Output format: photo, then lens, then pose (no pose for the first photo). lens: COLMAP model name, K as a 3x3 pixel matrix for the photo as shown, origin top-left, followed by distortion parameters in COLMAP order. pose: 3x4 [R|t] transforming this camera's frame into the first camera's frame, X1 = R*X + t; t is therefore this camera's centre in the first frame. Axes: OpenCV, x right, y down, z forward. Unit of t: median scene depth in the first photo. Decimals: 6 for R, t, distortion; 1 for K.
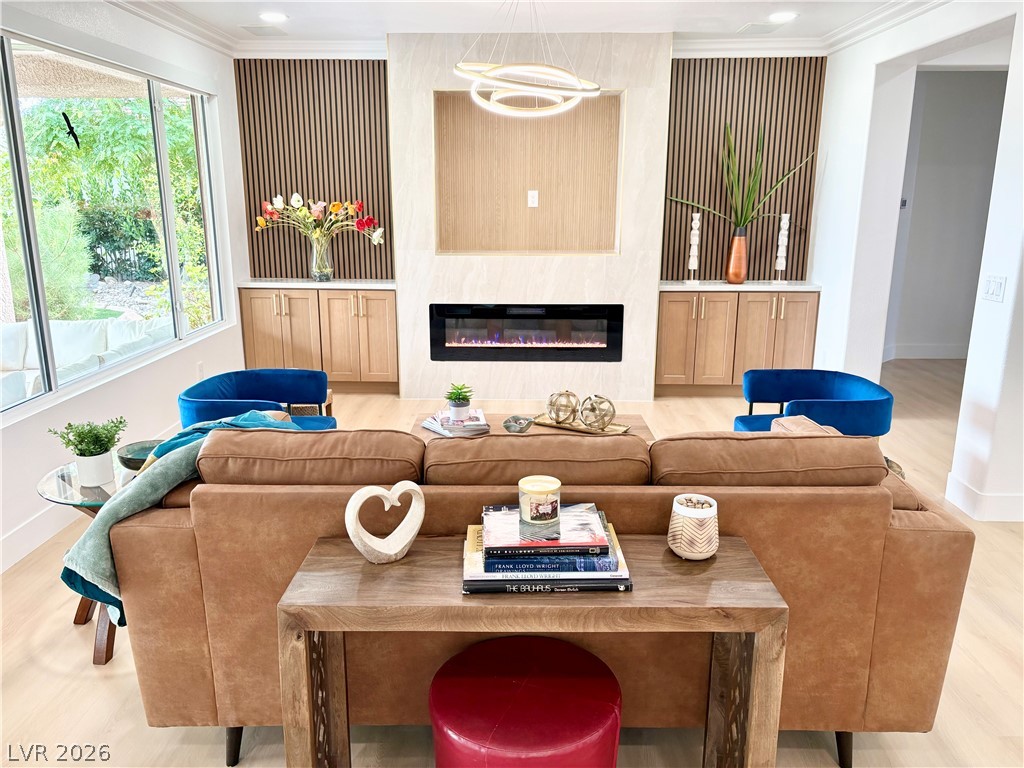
lens RADIAL K [[751.1, 0, 506.9], [0, 751.1, 372.5], [0, 0, 1]] dist [0.026174, -0.004532]
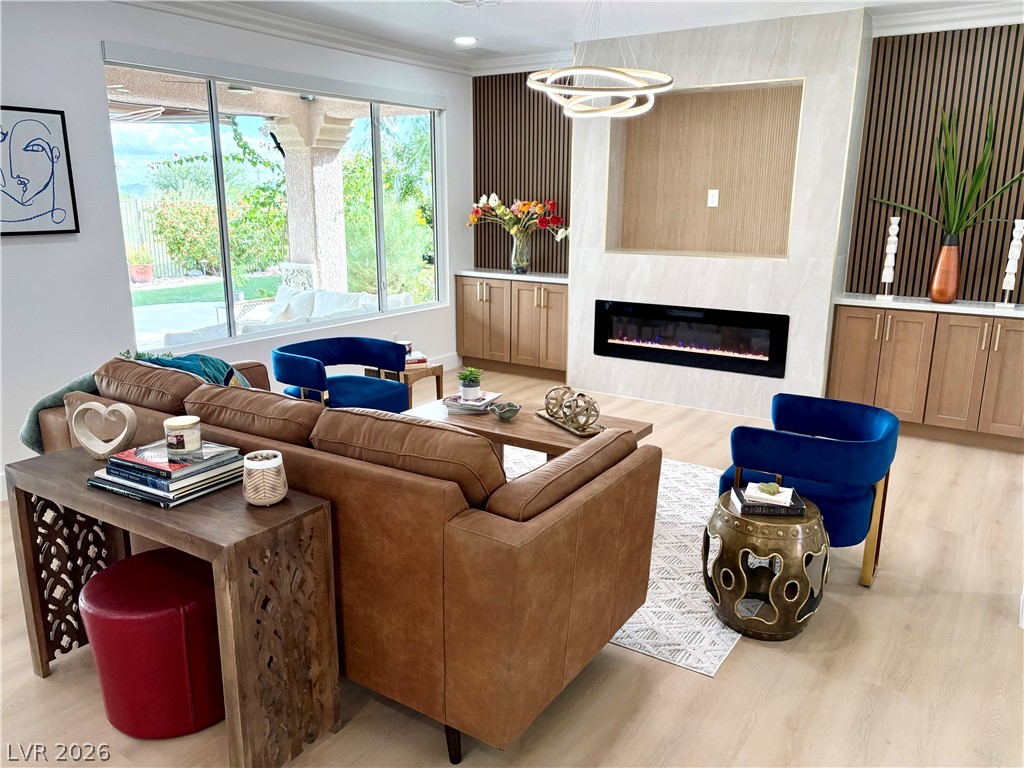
lens RADIAL K [[761.1, 0, 541.1], [0, 761.1, 380.7], [0, 0, 1]] dist [0.008207, -0.001730]
pose [[0.854318, 0.124465, -0.504628, 0.381155], [-0.121774, 0.991812, 0.038468, -0.012878], [0.505285, 0.028587, 0.862479, 0.064793]]
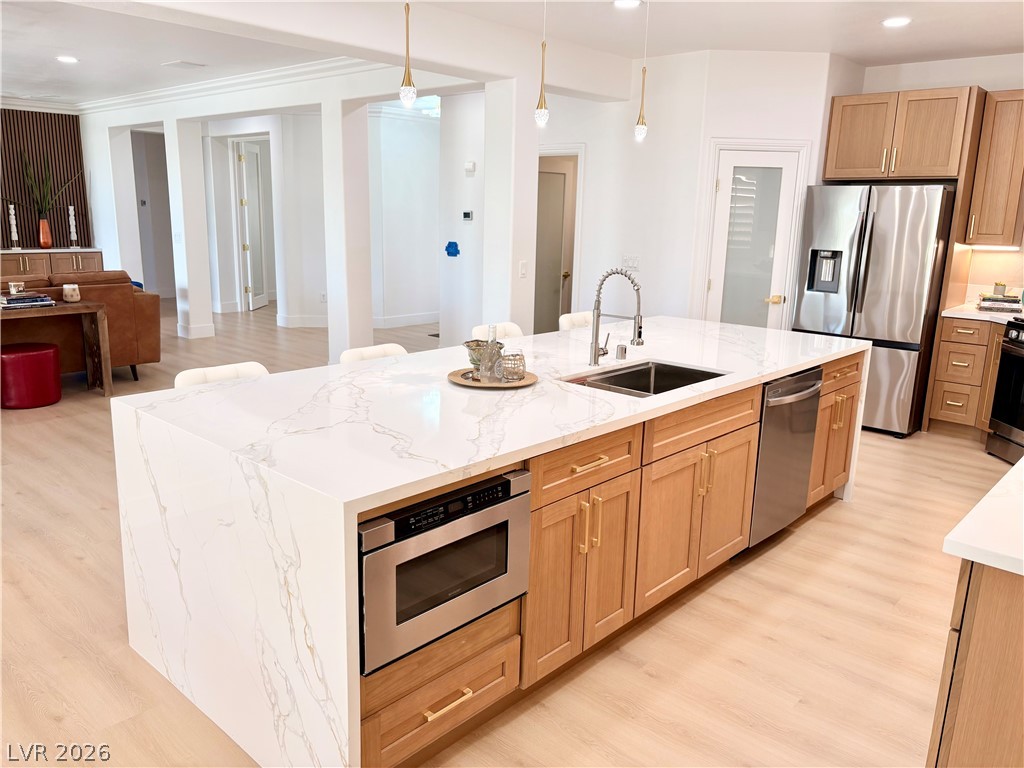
lens RADIAL K [[775.5, 0, 512.0], [0, 775.5, 384.0], [0, 0, 1]] dist [0.024271, -0.024051]
pose [[0.642324, -0.150789, 0.751453, -0.375783], [0.150520, 0.986180, 0.069229, 0.214039], [-0.751507, 0.068641, 0.656144, -0.876395]]
